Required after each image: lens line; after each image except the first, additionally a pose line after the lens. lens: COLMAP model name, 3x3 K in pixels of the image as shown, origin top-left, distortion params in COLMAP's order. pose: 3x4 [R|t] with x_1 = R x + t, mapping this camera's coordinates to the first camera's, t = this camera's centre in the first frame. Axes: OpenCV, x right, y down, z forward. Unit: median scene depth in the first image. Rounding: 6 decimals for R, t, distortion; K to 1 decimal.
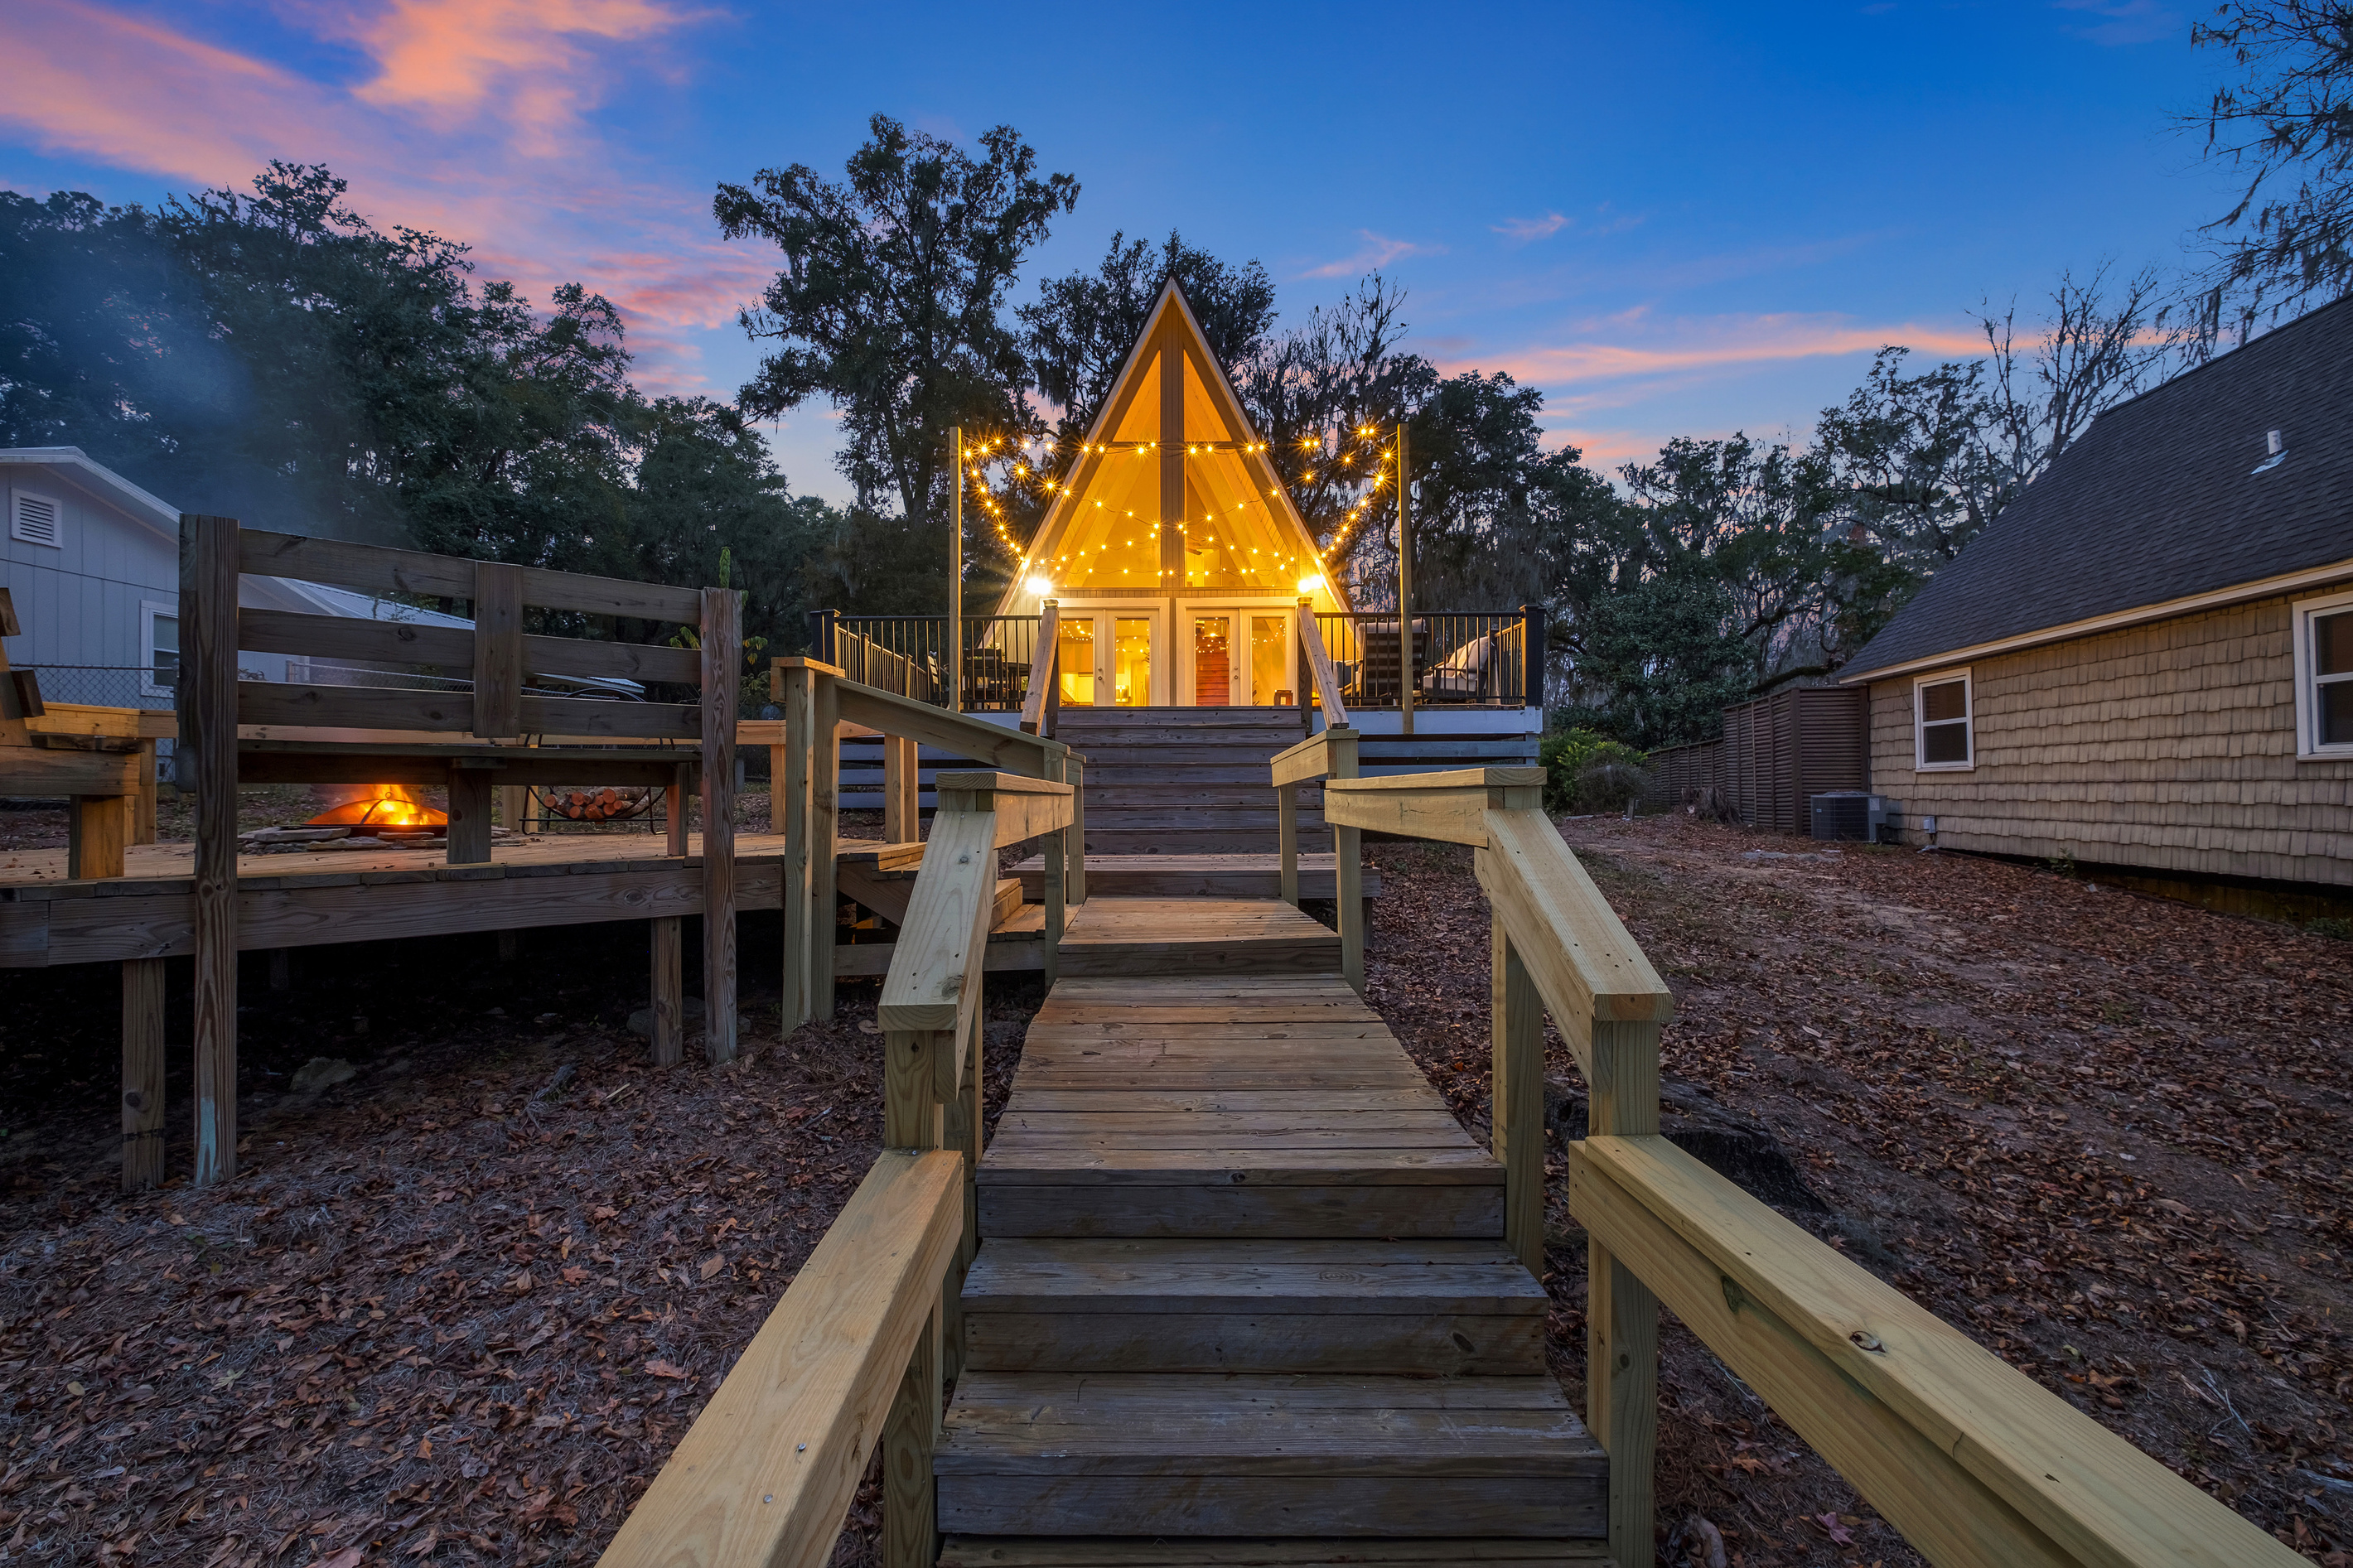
lens RADIAL K [[1000.1, 0, 1168.3], [0, 1000.1, 787.0], [0, 0, 1]] dist [-0.002396, -0.000655]
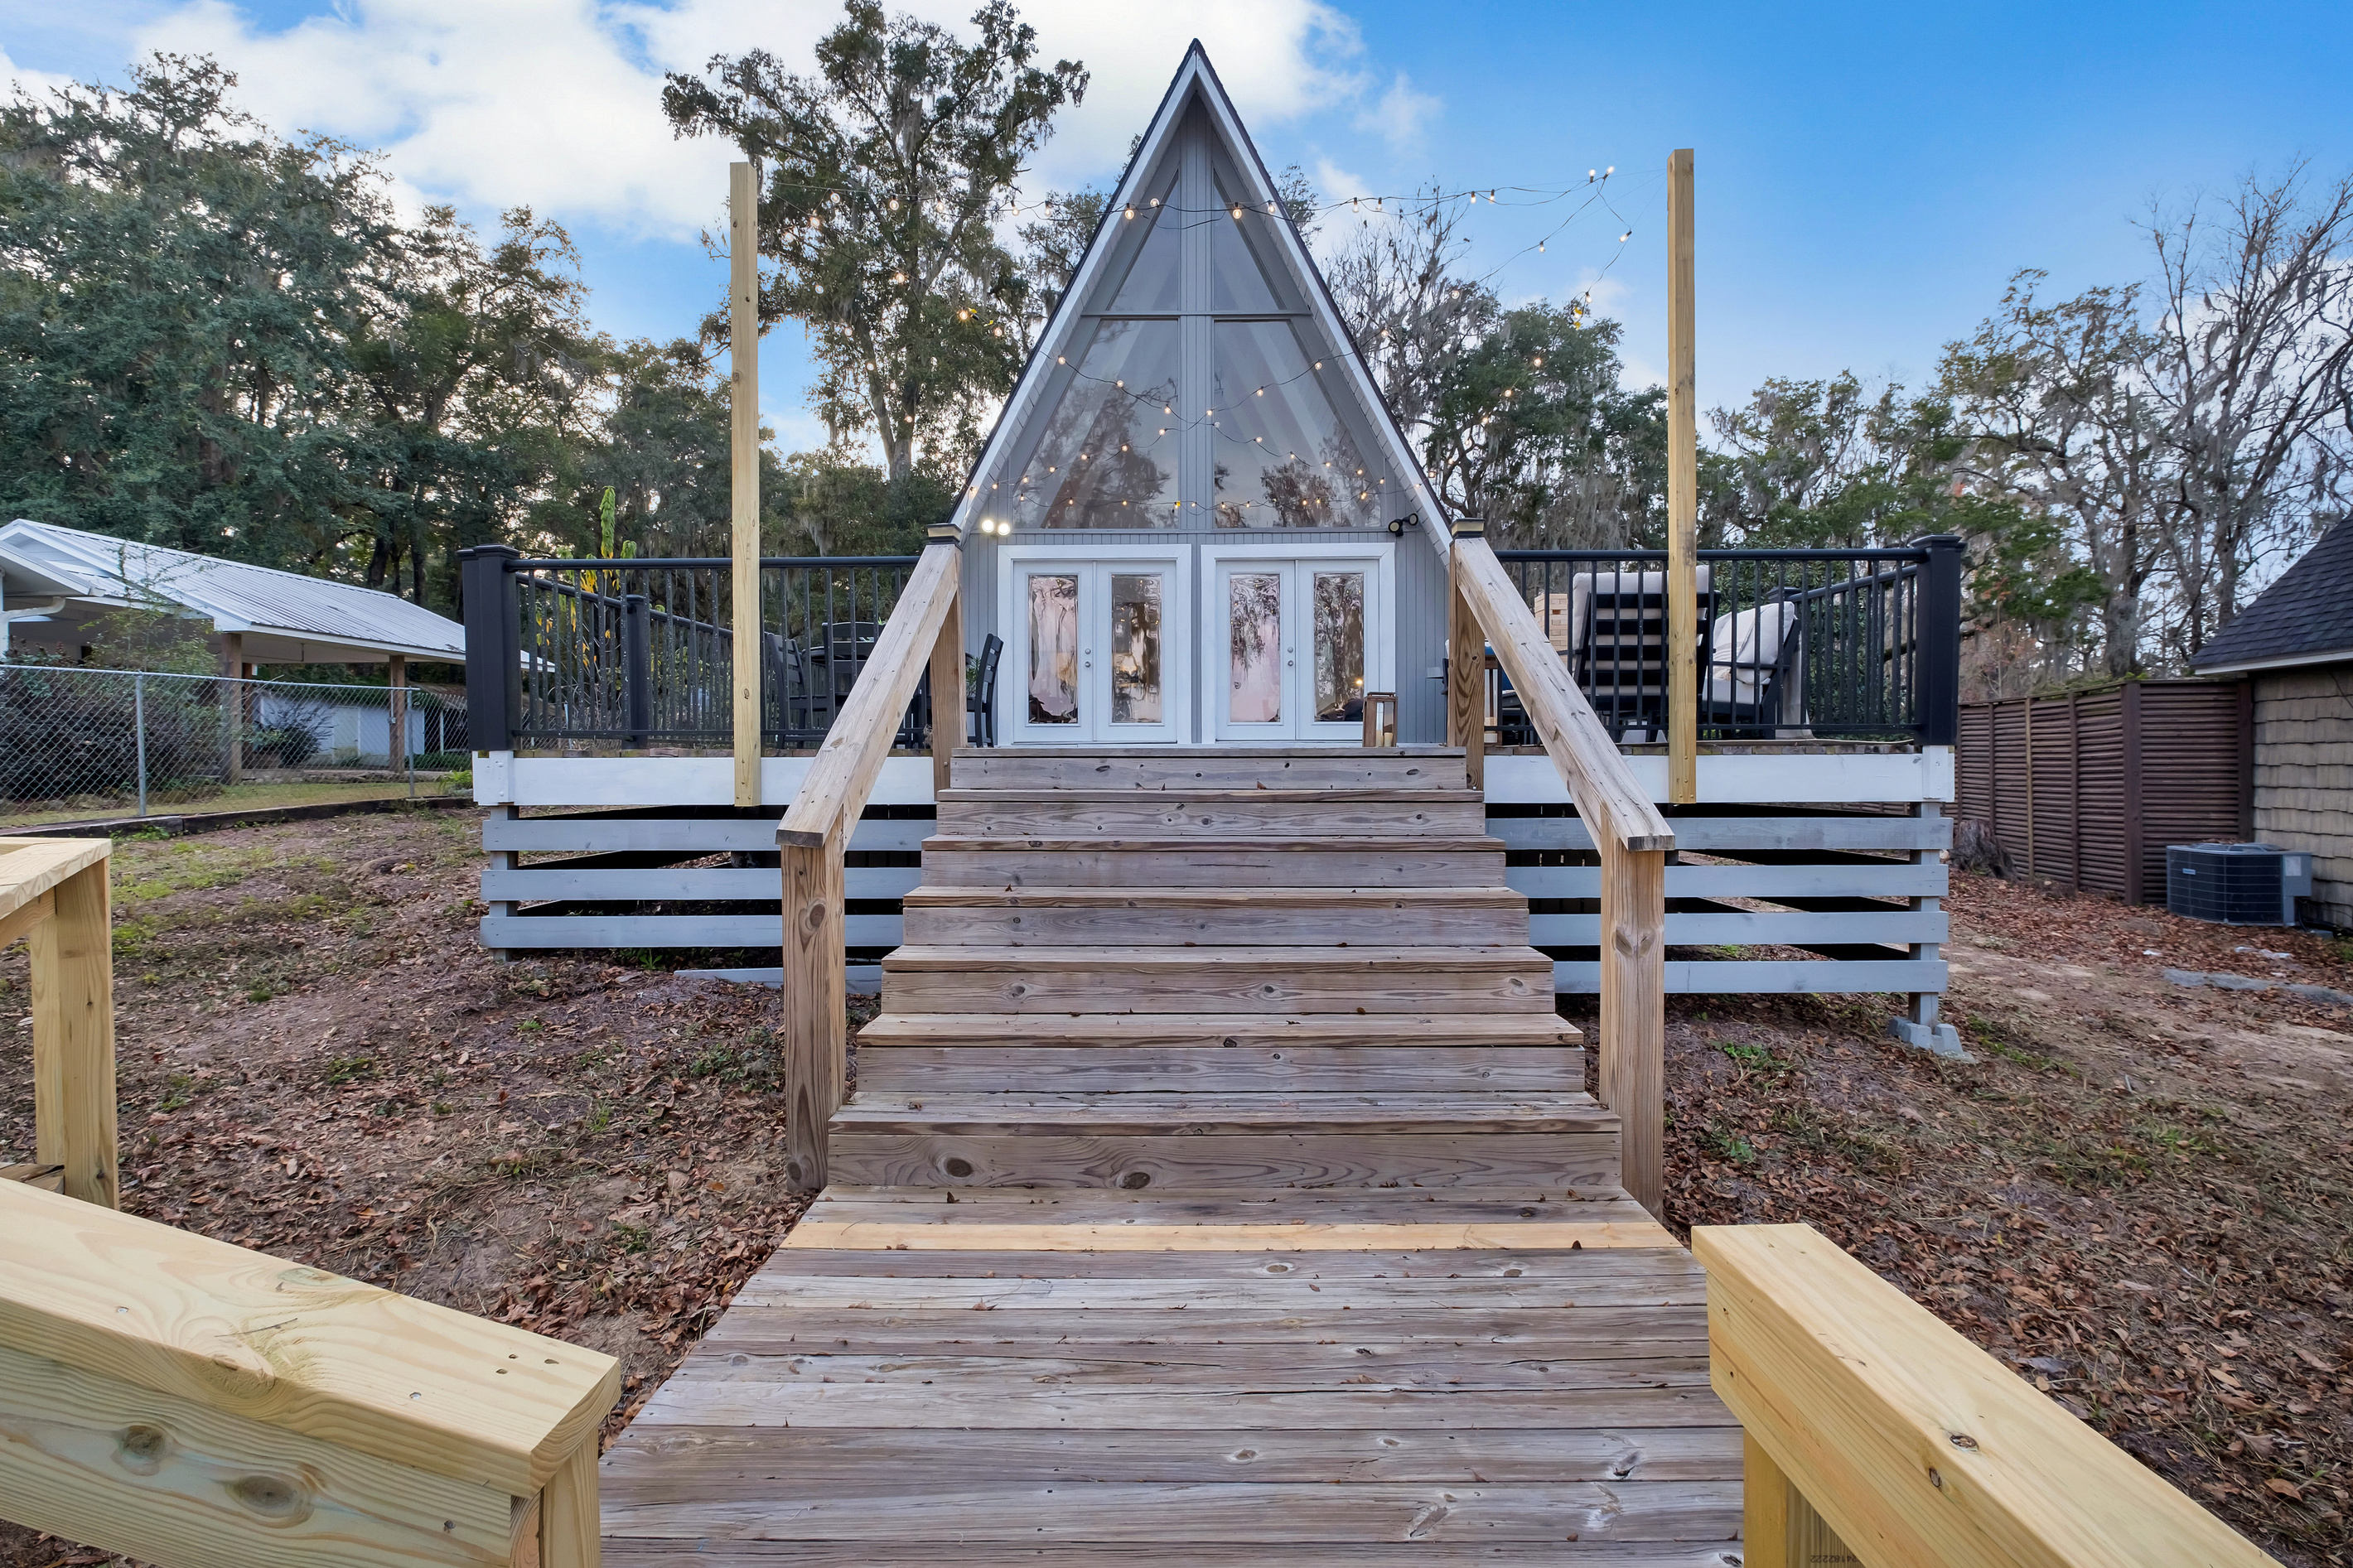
lens RADIAL K [[1026.0, 0, 1177.8], [0, 1026.0, 773.6], [0, 0, 1]] dist [-0.005580, 0.000704]
pose [[0.999891, 0.002438, -0.014593, 0.000838], [-0.002231, 0.999897, 0.014201, -0.015833], [0.014626, -0.014167, 0.999793, 0.107894]]
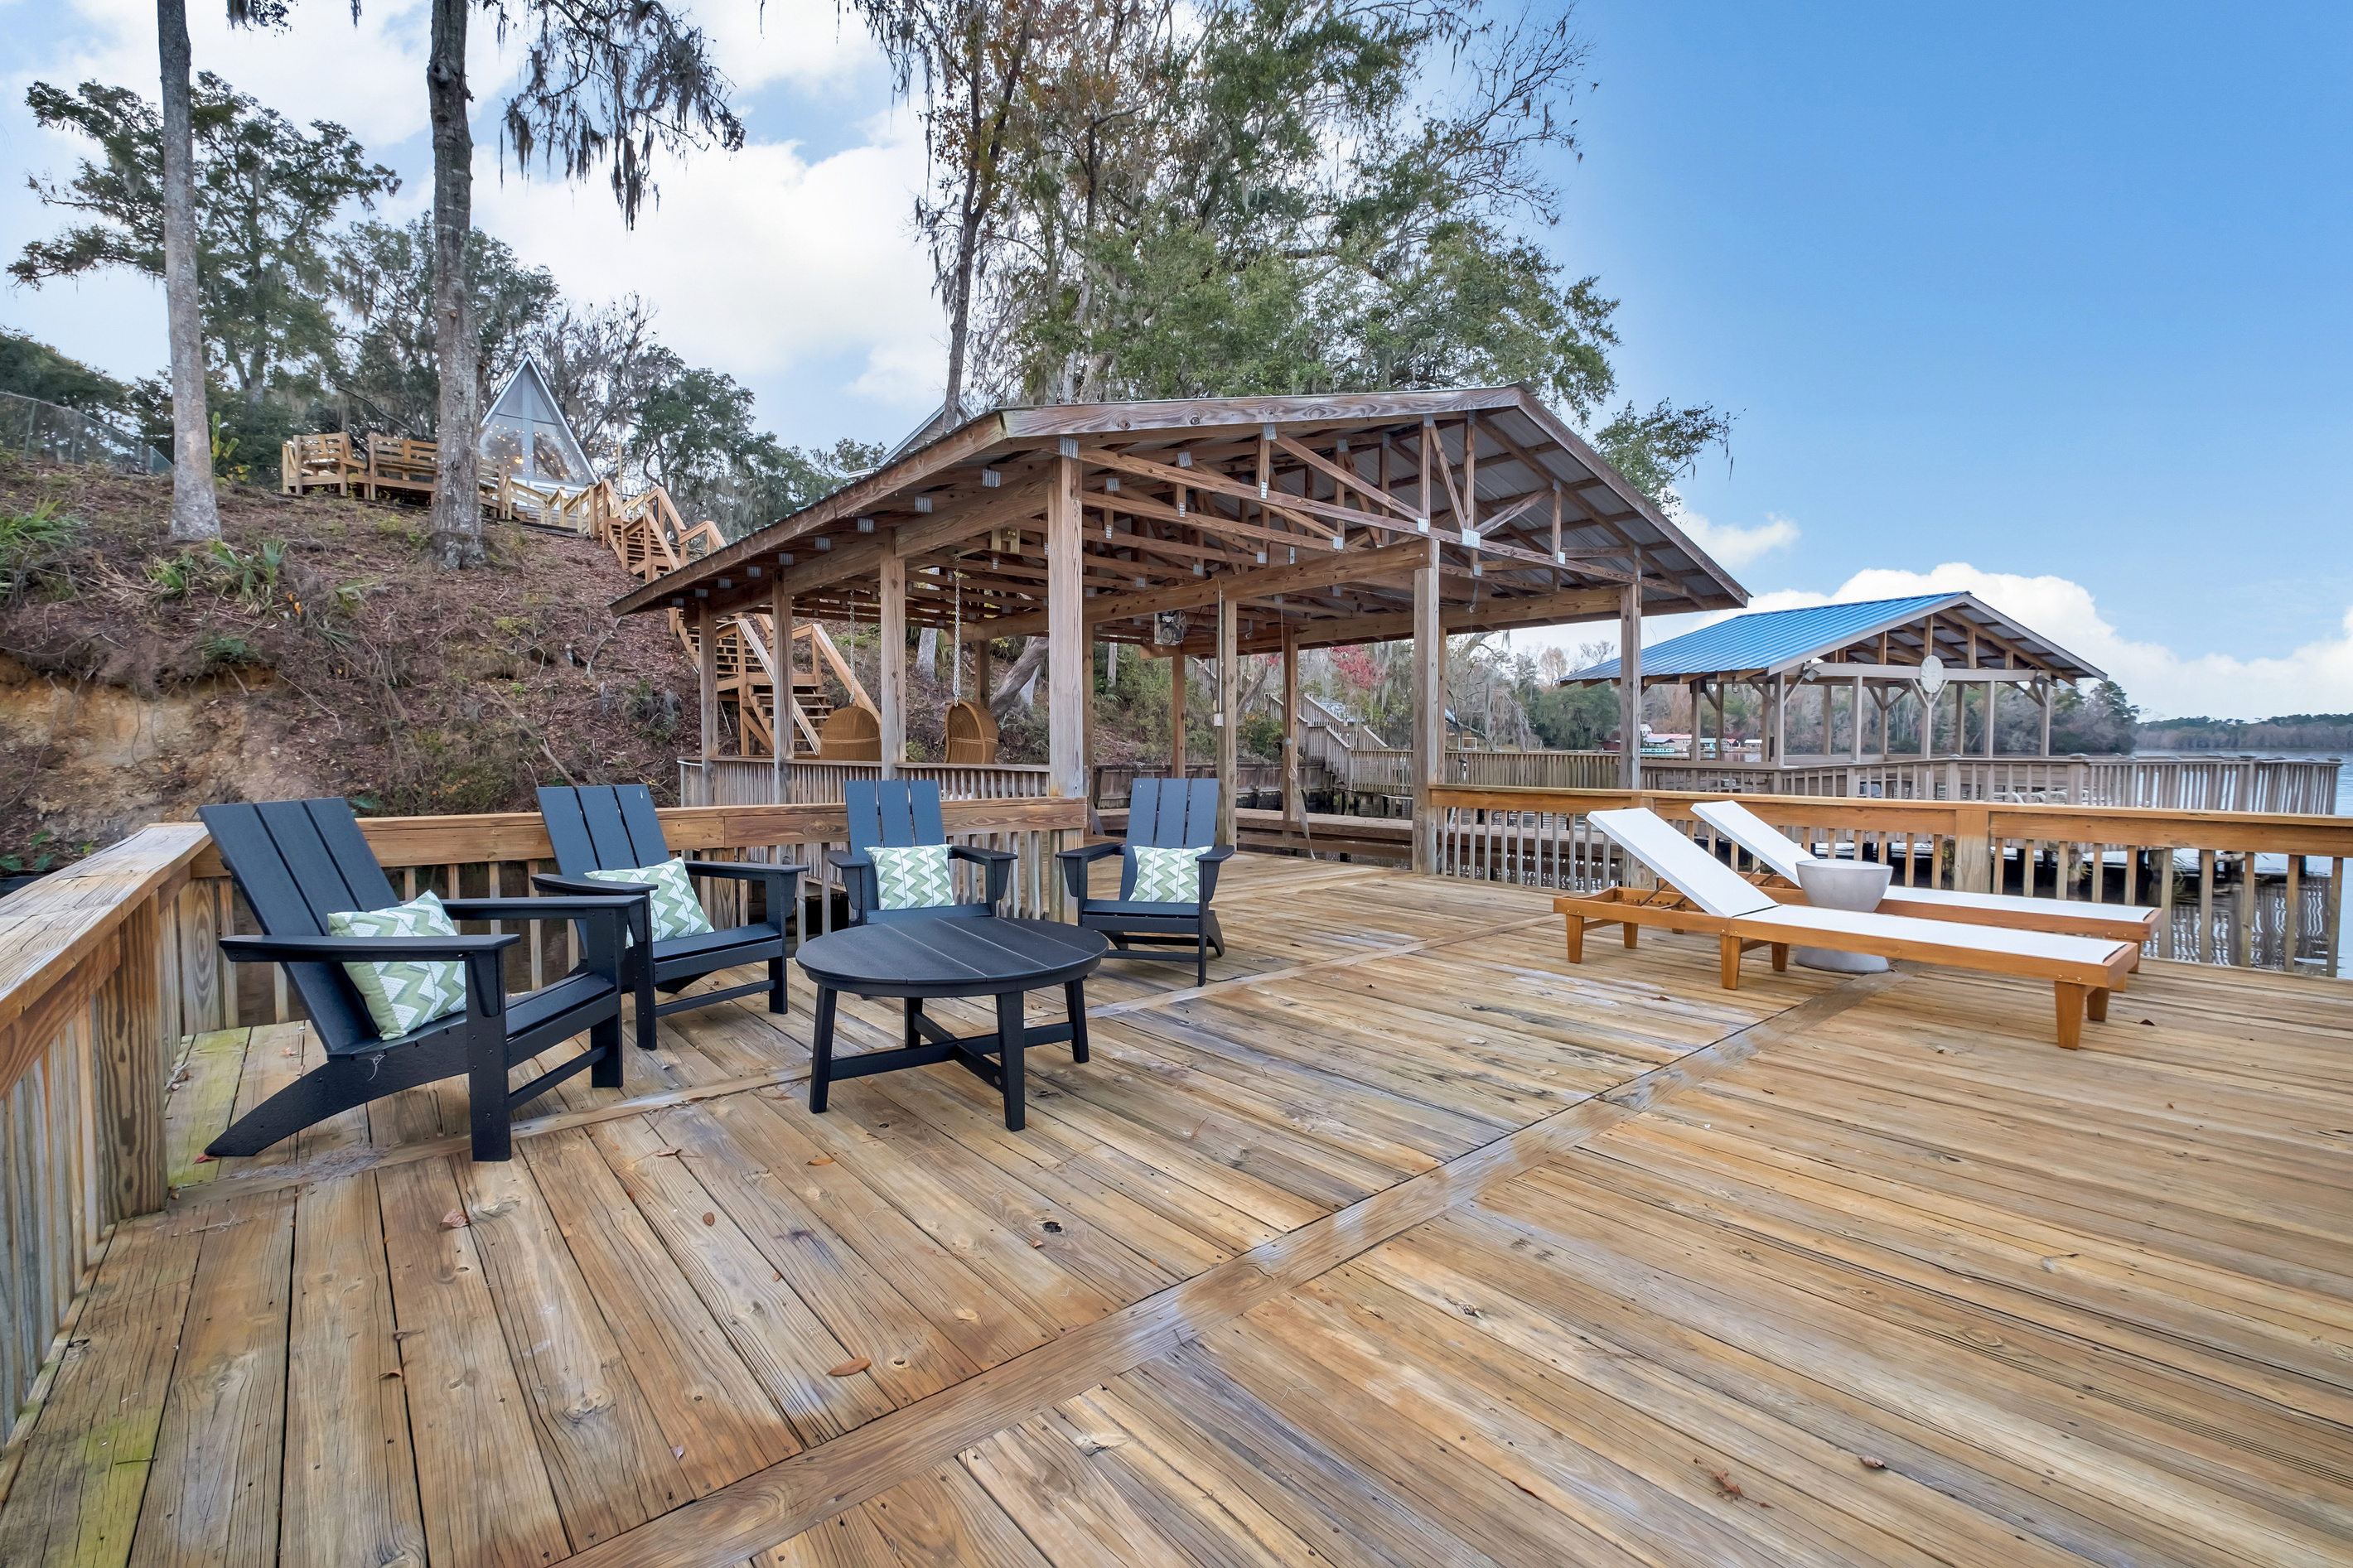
lens RADIAL K [[1000.1, 0, 1168.3], [0, 1000.1, 787.0], [0, 0, 1]] dist [-0.002396, -0.000655]
pose [[0.782928, -0.018613, 0.621834, -0.119326], [-0.008317, 0.999150, 0.040378, 0.175684], [-0.622056, -0.036785, 0.782108, -0.740963]]
